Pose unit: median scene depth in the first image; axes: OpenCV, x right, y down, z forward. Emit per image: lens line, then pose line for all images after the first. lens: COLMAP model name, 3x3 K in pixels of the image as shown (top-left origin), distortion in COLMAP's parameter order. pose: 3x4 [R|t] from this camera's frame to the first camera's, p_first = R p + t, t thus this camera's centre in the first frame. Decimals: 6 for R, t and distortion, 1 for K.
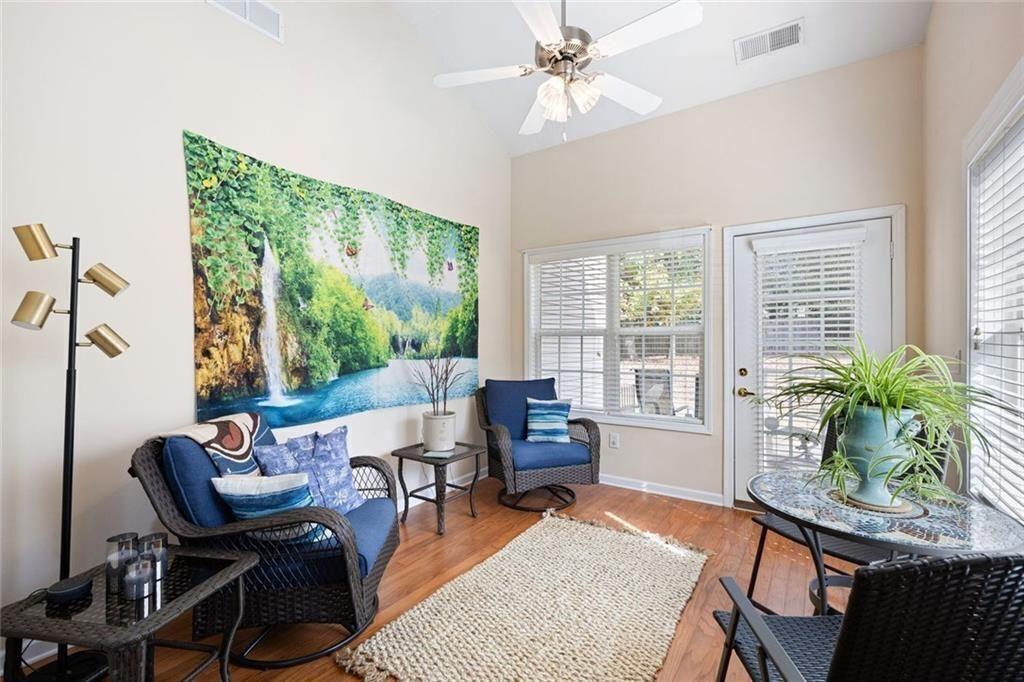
lens RADIAL K [[459.6, 0, 508.5], [0, 459.6, 341.0], [0, 0, 1]] dist [-0.000899, -0.000084]
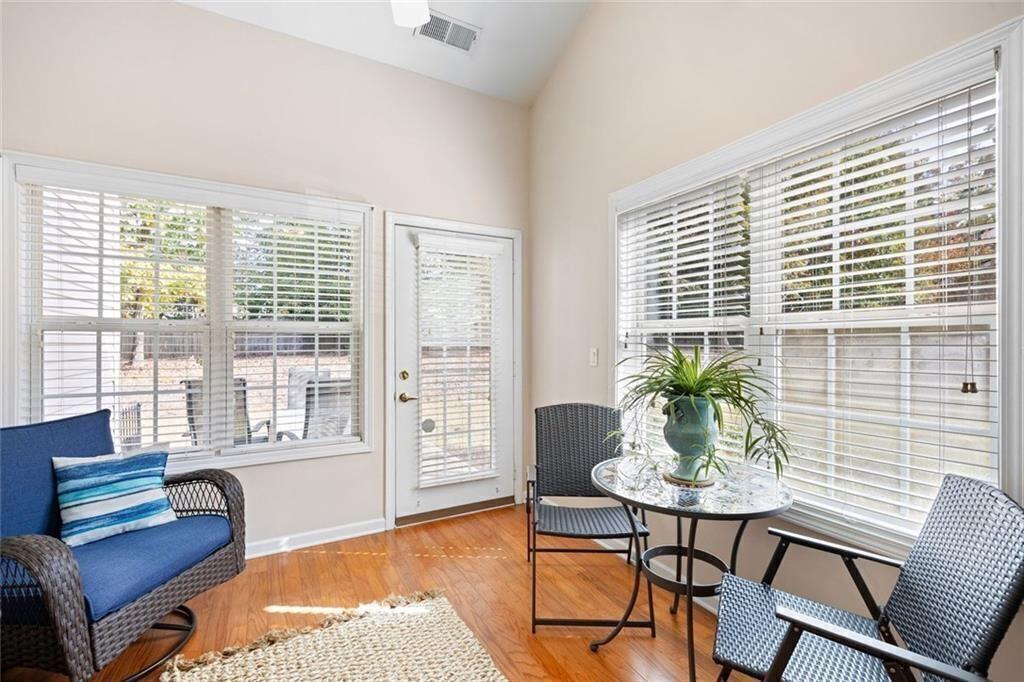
lens RADIAL K [[449.4, 0, 514.1], [0, 449.4, 342.6], [0, 0, 1]] dist [0.001698, -0.000003]
pose [[0.437974, 0.000679, 0.898988, -0.193180], [-0.001414, 0.999999, -0.000066, 0.002446], [-0.898987, -0.001243, 0.437974, 0.405745]]
